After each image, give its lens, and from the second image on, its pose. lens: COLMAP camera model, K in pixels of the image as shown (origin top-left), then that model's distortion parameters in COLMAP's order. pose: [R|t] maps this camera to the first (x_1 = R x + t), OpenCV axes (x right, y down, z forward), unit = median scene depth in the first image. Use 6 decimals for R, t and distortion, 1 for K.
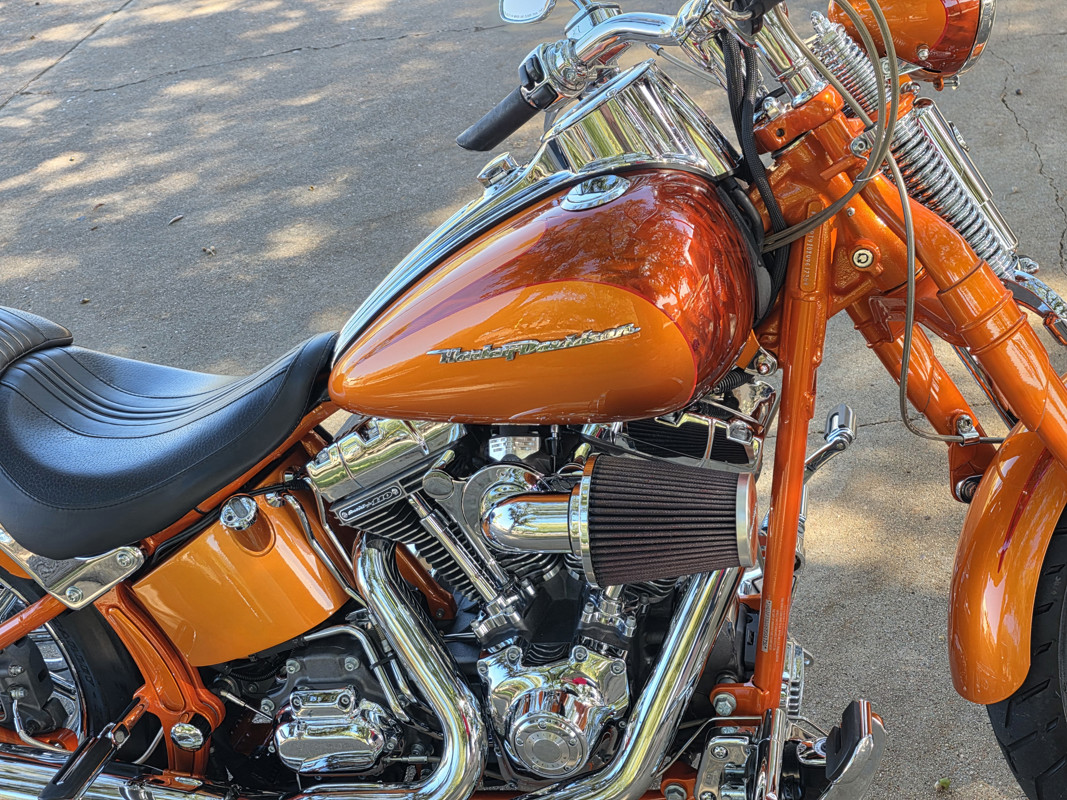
lens RADIAL K [[1267.9, 0, 544.0], [0, 1267.9, 403.2], [0, 0, 1]] dist [0.137091, -0.331407]
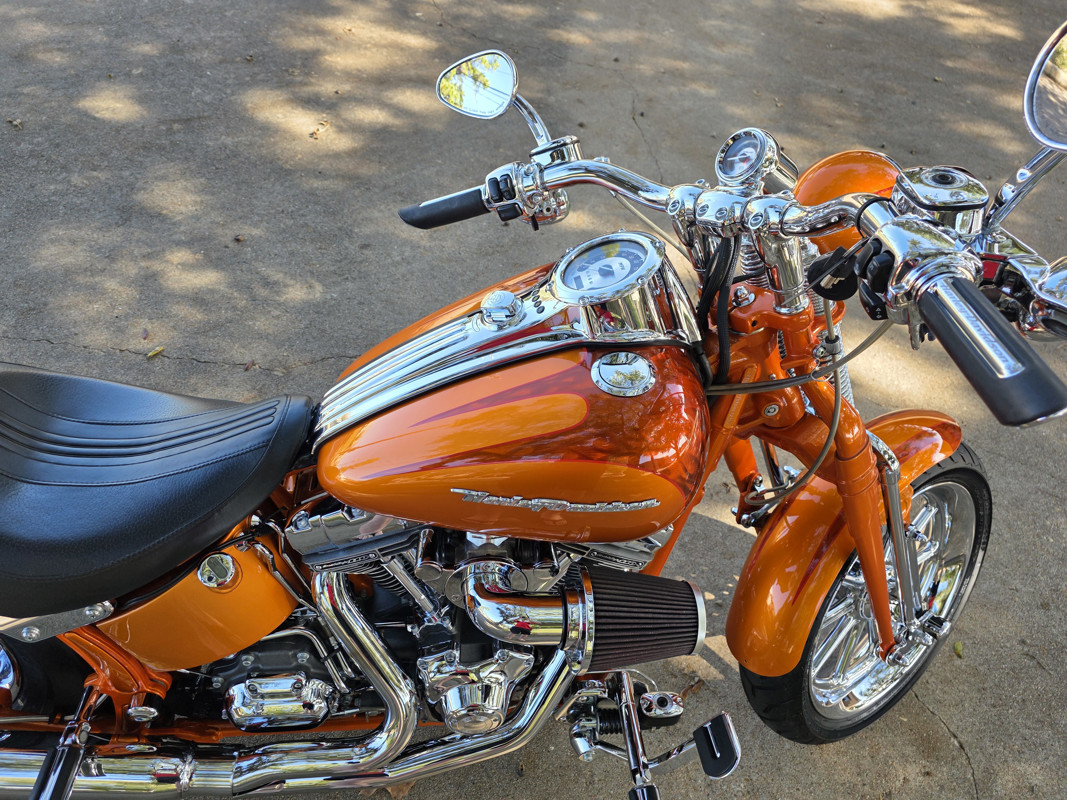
lens RADIAL K [[724.5, 0, 533.5], [0, 724.5, 400.0], [0, 0, 1]] dist [0.048280, -0.044710]
pose [[0.910239, 0.010842, 0.413941, -0.240080], [-0.125924, 0.959560, 0.251768, -0.236161], [-0.394472, -0.281294, 0.874795, 0.361910]]
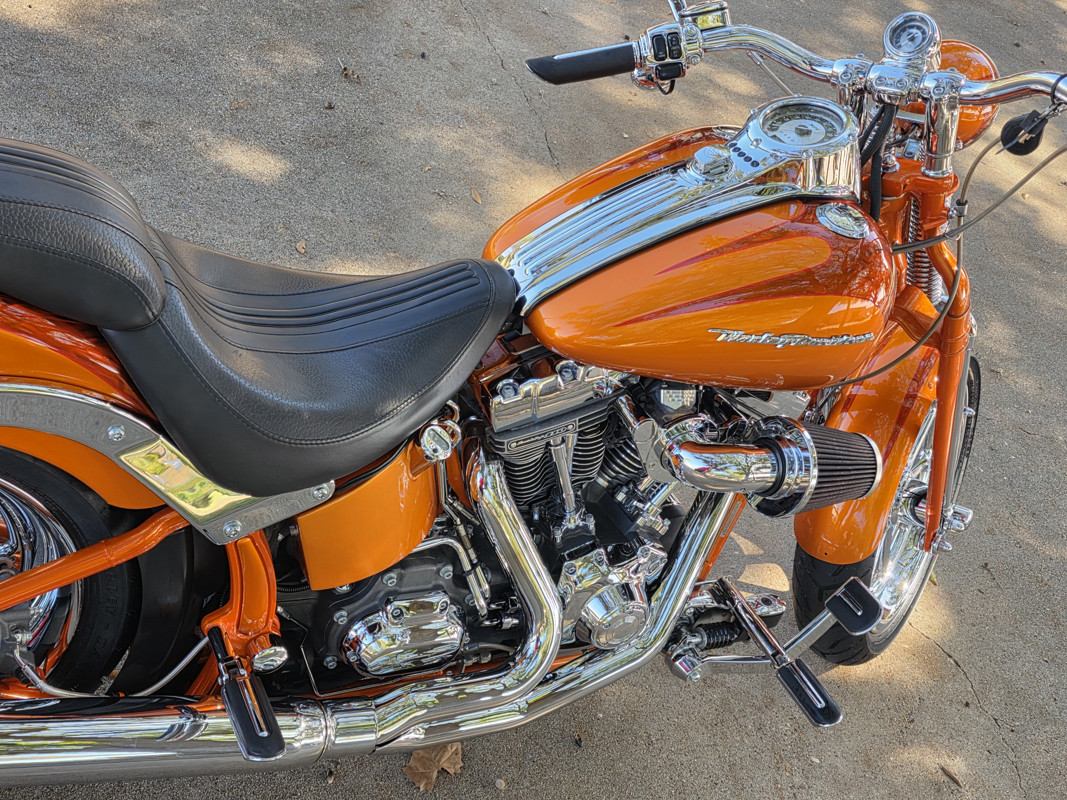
lens RADIAL K [[1267.9, 0, 544.0], [0, 1267.9, 403.2], [0, 0, 1]] dist [0.137091, -0.331407]
pose [[0.646742, -0.005966, 0.762686, -0.891381], [-0.170207, 0.973623, 0.151948, -0.104711], [-0.743475, -0.228086, 0.628667, 0.306022]]
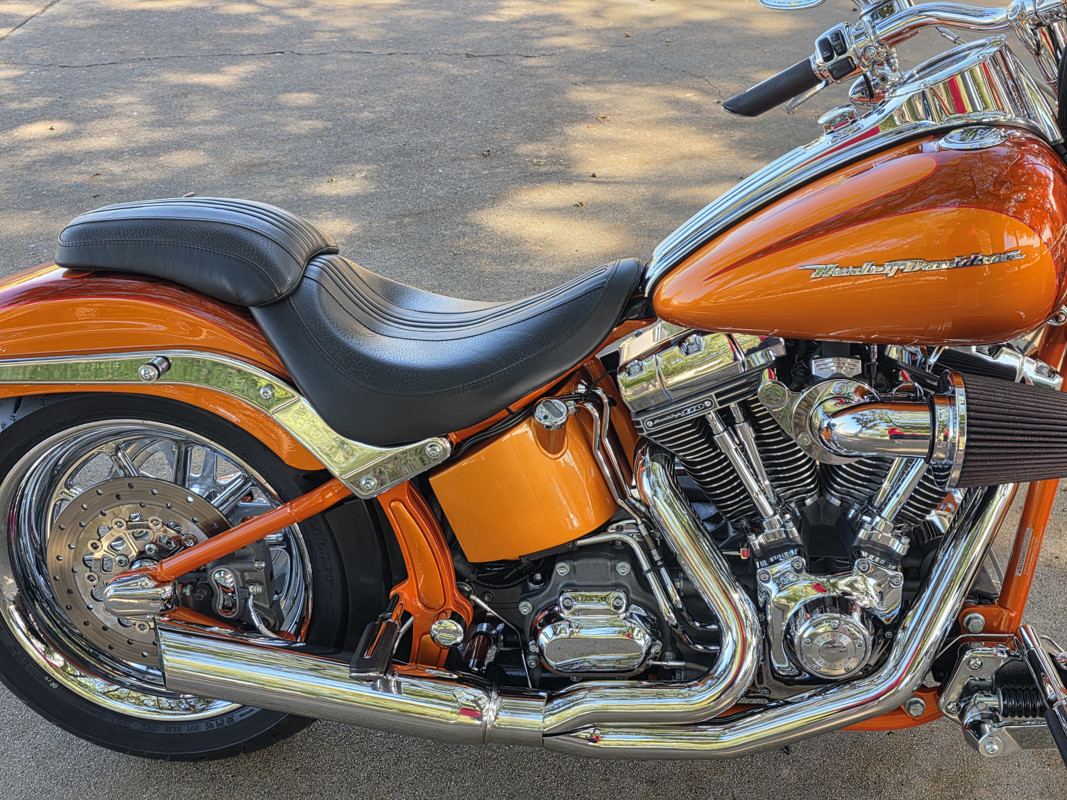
lens RADIAL K [[1267.9, 0, 544.0], [0, 1267.9, 403.2], [0, 0, 1]] dist [0.137091, -0.331407]
pose [[0.981841, 0.090630, 0.166657, -0.400480], [-0.081069, 0.994695, -0.063318, 0.137137], [-0.171511, 0.048657, 0.983980, -0.038889]]
